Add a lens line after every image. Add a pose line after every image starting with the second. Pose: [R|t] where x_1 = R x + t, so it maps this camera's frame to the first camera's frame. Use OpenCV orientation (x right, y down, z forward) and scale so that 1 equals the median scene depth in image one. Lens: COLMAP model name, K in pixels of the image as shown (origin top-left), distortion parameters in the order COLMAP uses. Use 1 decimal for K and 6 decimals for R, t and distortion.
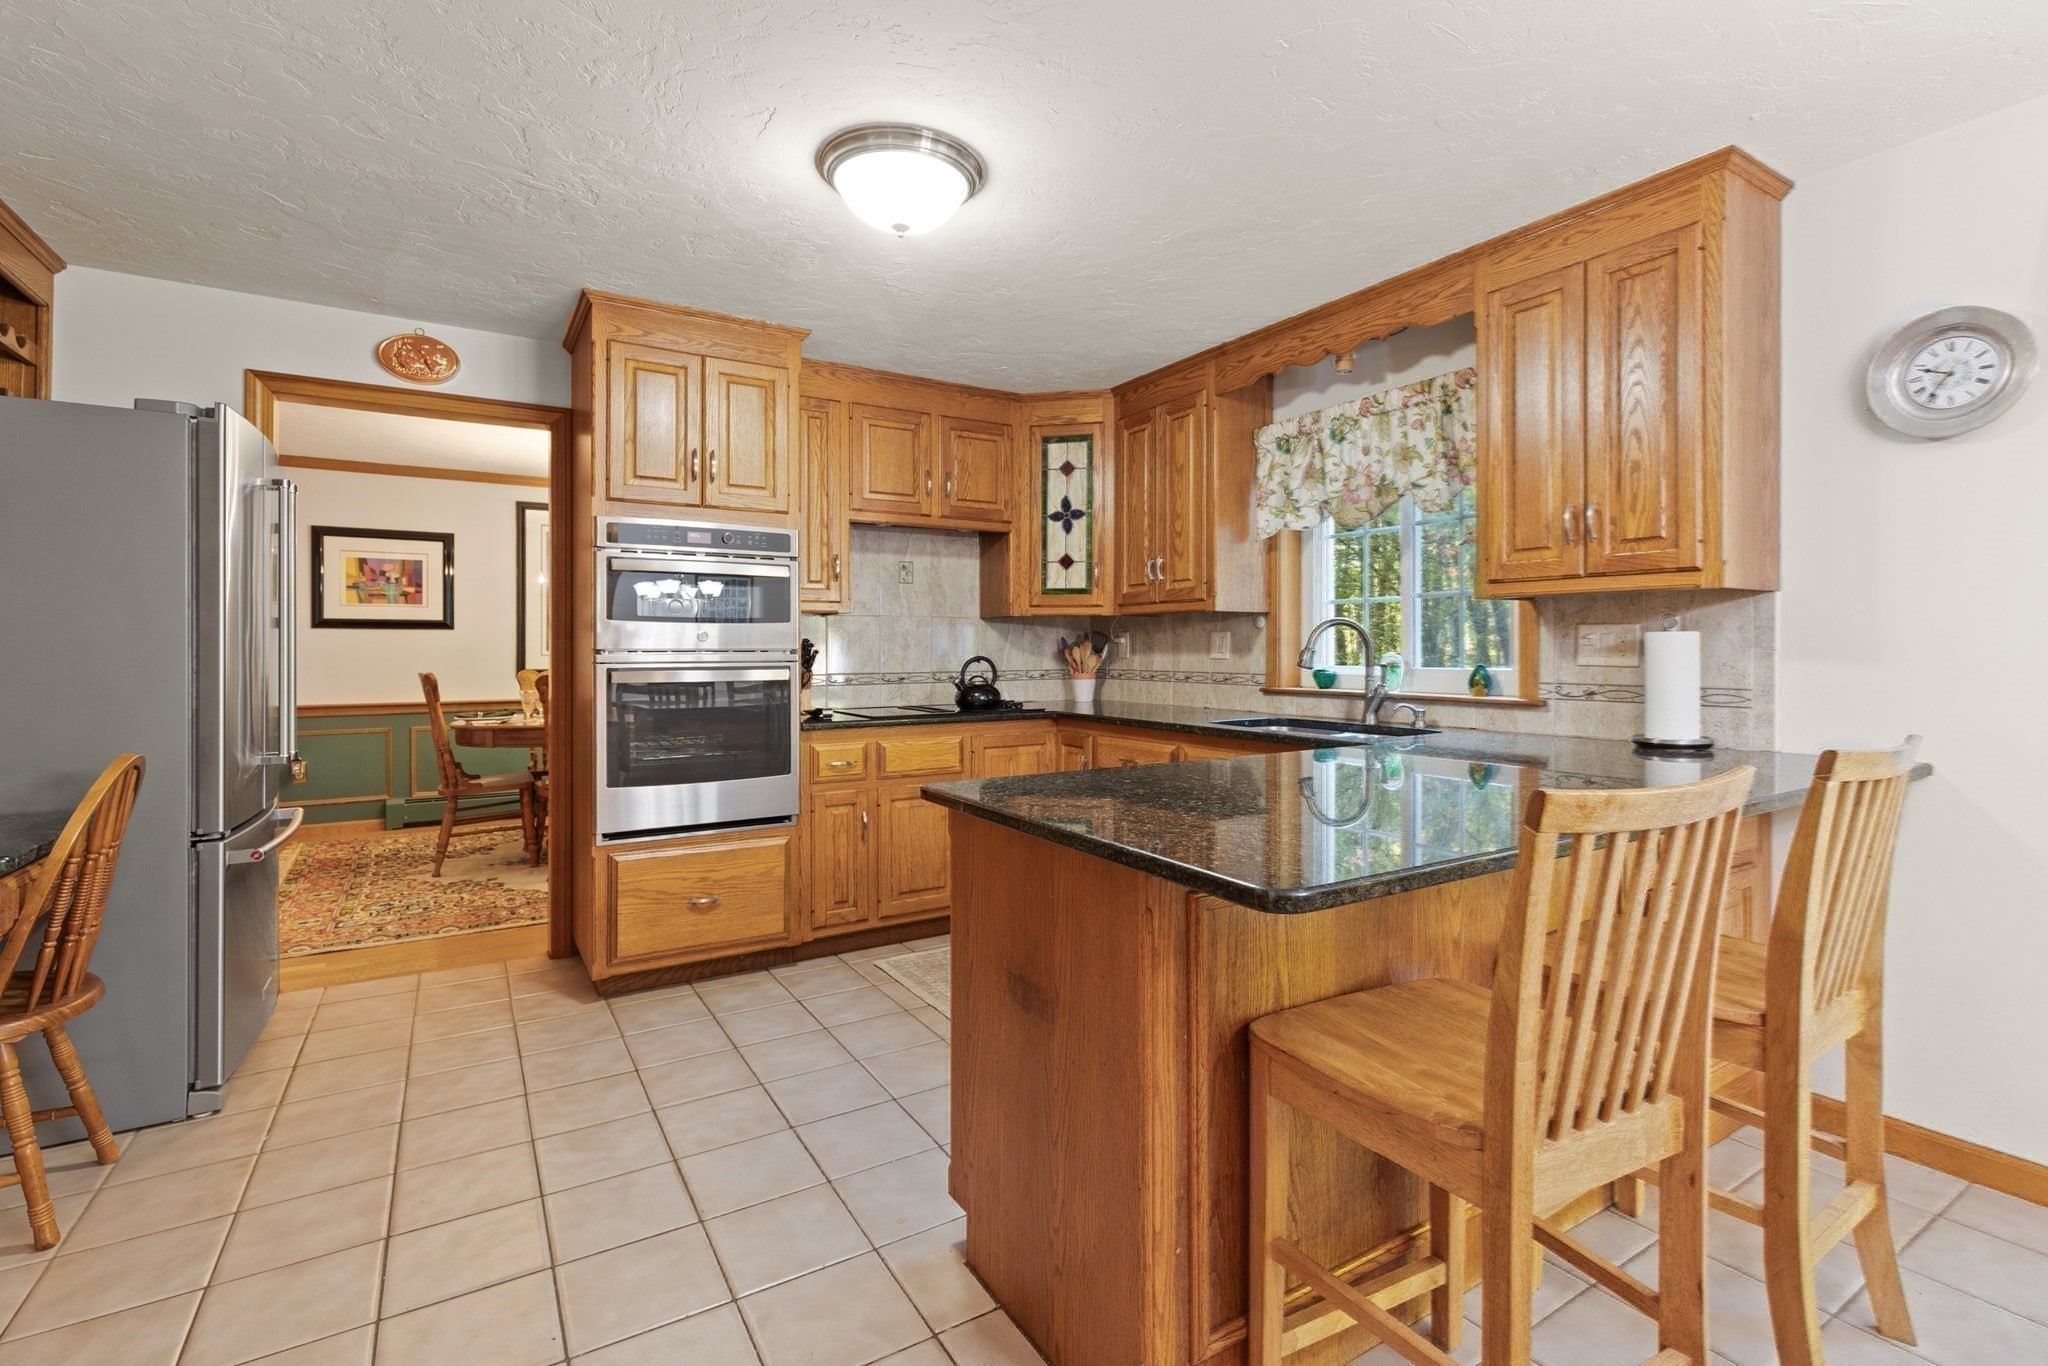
lens RADIAL K [[945.6, 0, 1004.6], [0, 945.6, 646.8], [0, 0, 1]] dist [0.001480, 0.002418]
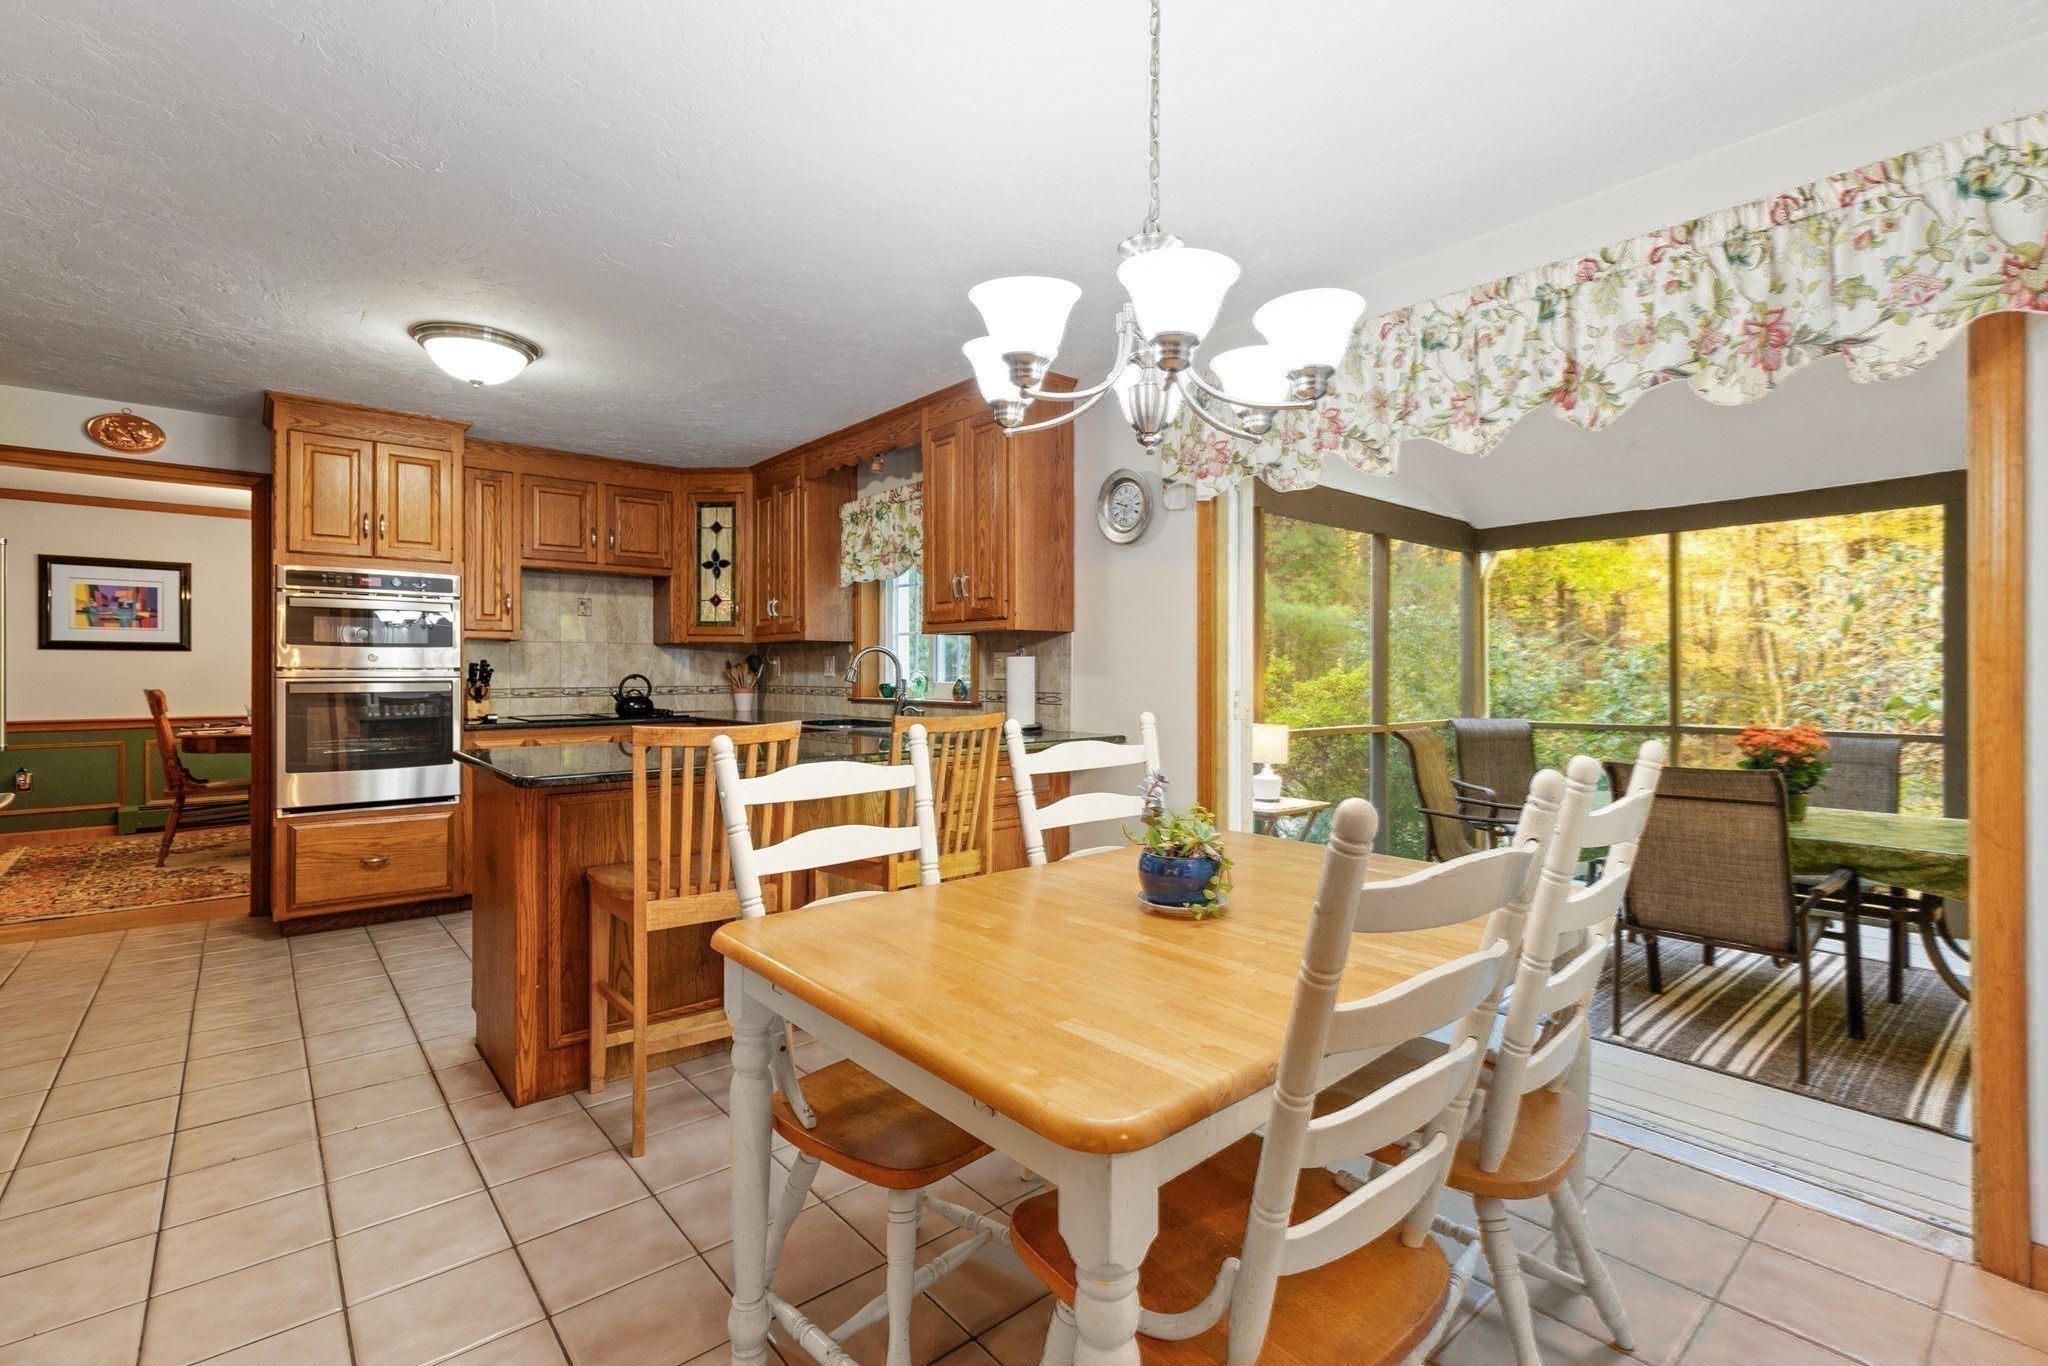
lens RADIAL K [[945.6, 0, 1026.2], [0, 945.6, 670.5], [0, 0, 1]] dist [0.001480, 0.002418]
pose [[0.987412, 0.001879, 0.158159, 0.315971], [-0.001739, 0.999998, -0.001022, 0.005813], [-0.158160, 0.000734, 0.987413, -0.374230]]
